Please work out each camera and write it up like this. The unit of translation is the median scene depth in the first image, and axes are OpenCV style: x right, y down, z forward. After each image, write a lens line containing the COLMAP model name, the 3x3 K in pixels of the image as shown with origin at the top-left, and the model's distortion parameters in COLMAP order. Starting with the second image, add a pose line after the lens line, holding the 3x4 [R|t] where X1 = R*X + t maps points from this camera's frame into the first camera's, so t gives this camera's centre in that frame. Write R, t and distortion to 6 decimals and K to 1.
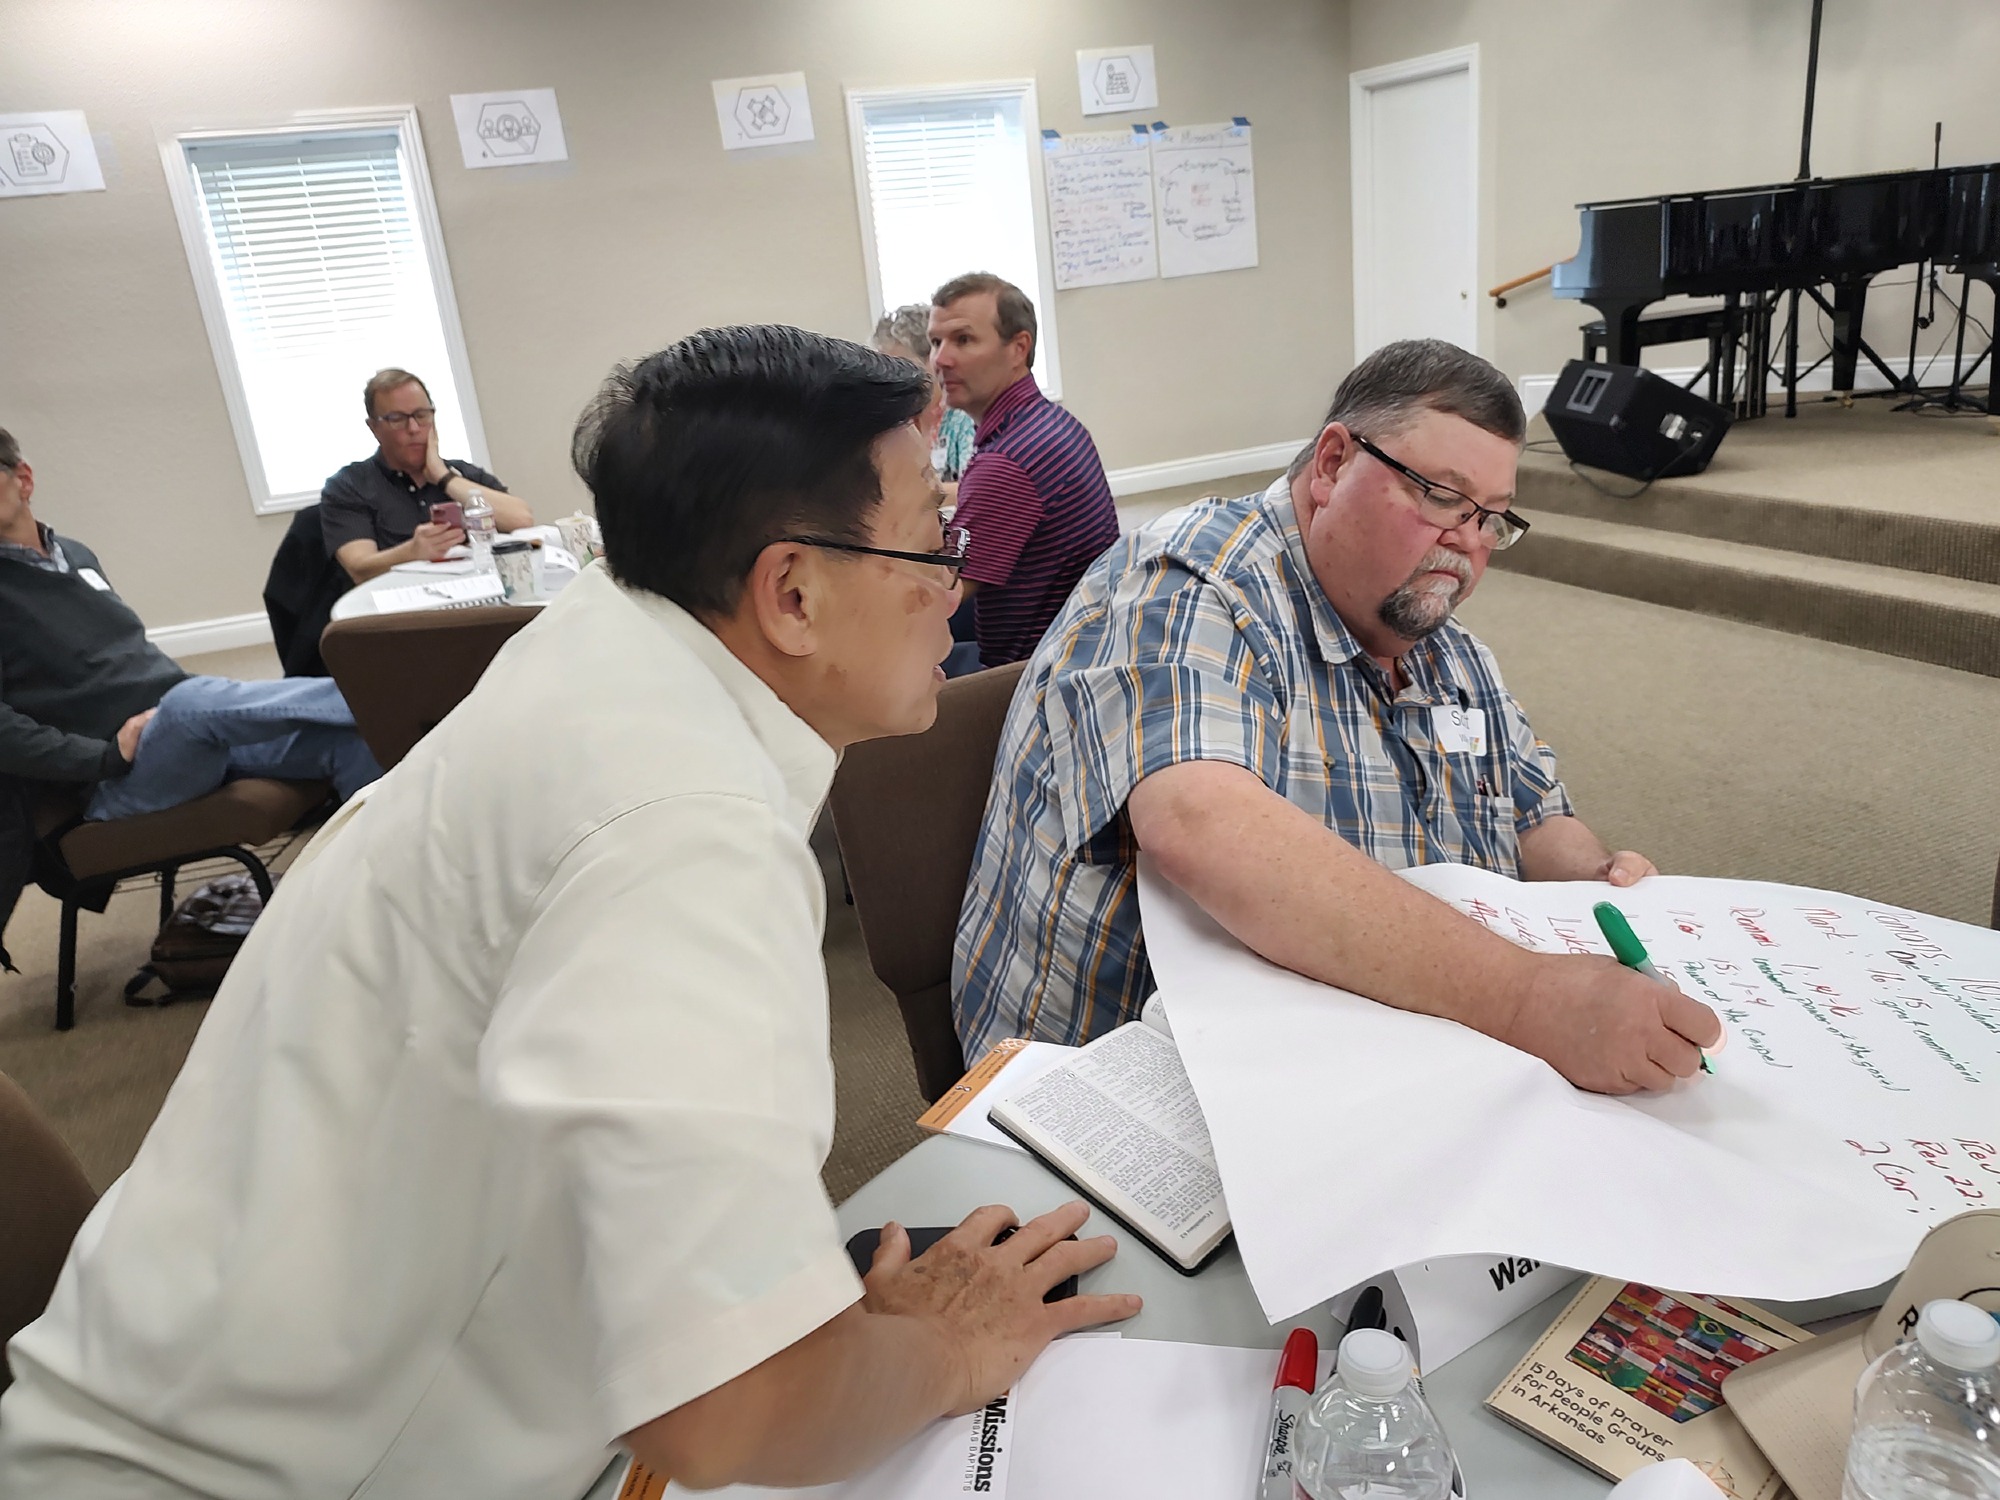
lens RADIAL K [[1562.2, 0, 1000.0], [0, 1562.2, 750.0], [0, 0, 1]] dist [0.003165, -0.000038]
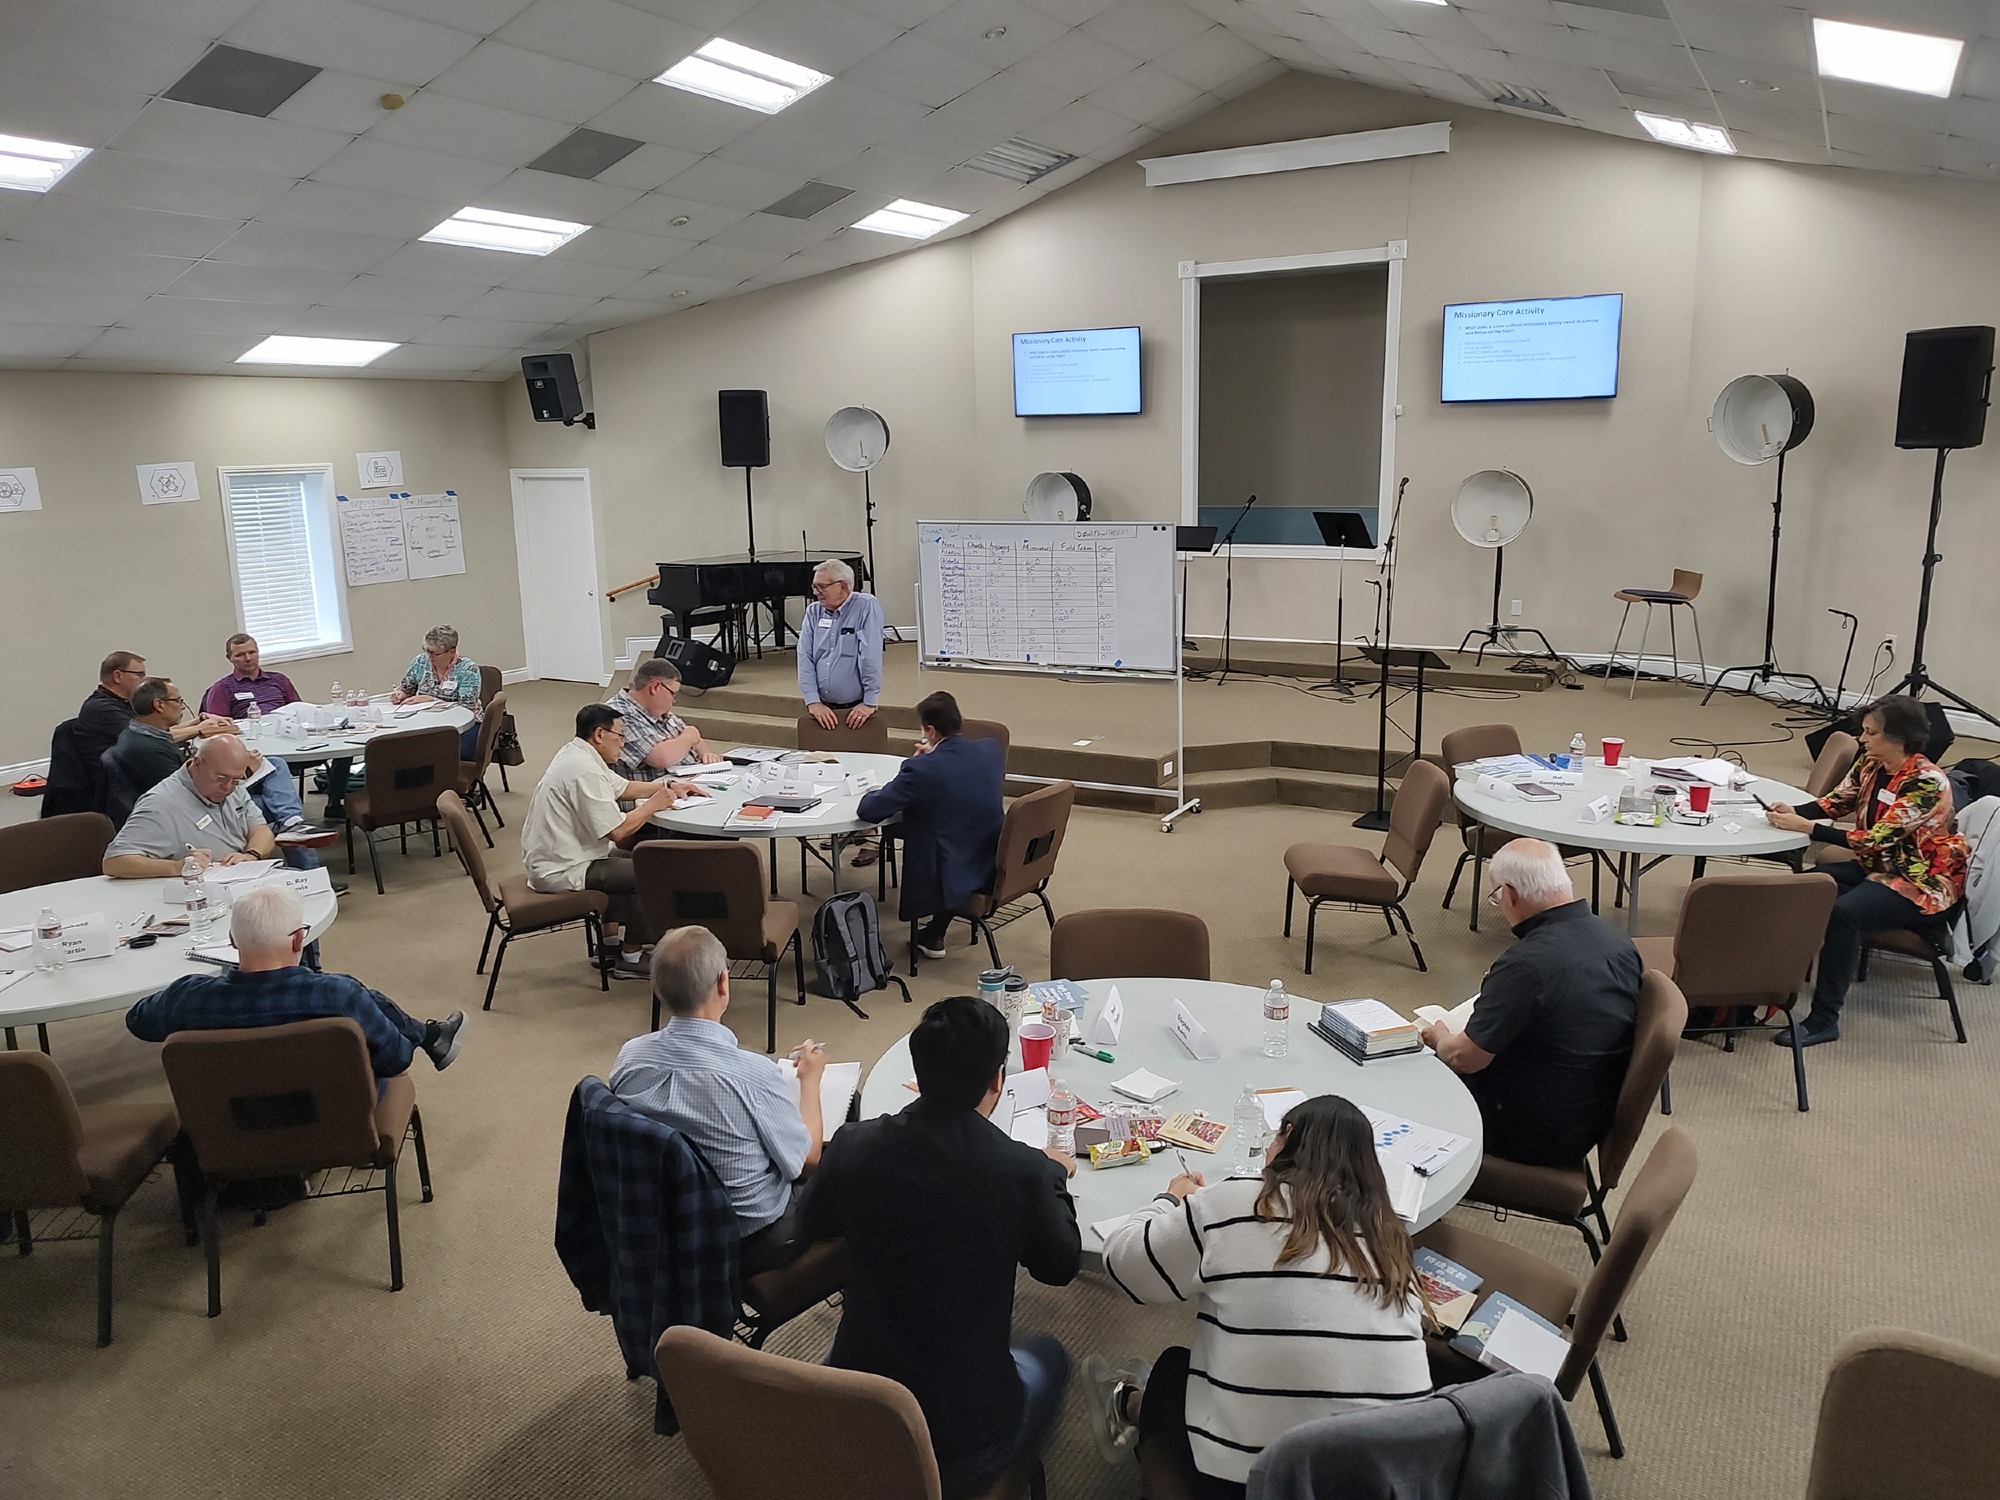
lens RADIAL K [[1436.3, 0, 1050.8], [0, 1436.3, 750.3], [0, 0, 1]] dist [0.001201, -0.005076]
pose [[0.791152, -0.050719, 0.609514, -0.353038], [0.132636, 0.987068, -0.090025, 0.129587], [-0.597065, 0.152067, 0.787648, -0.706845]]
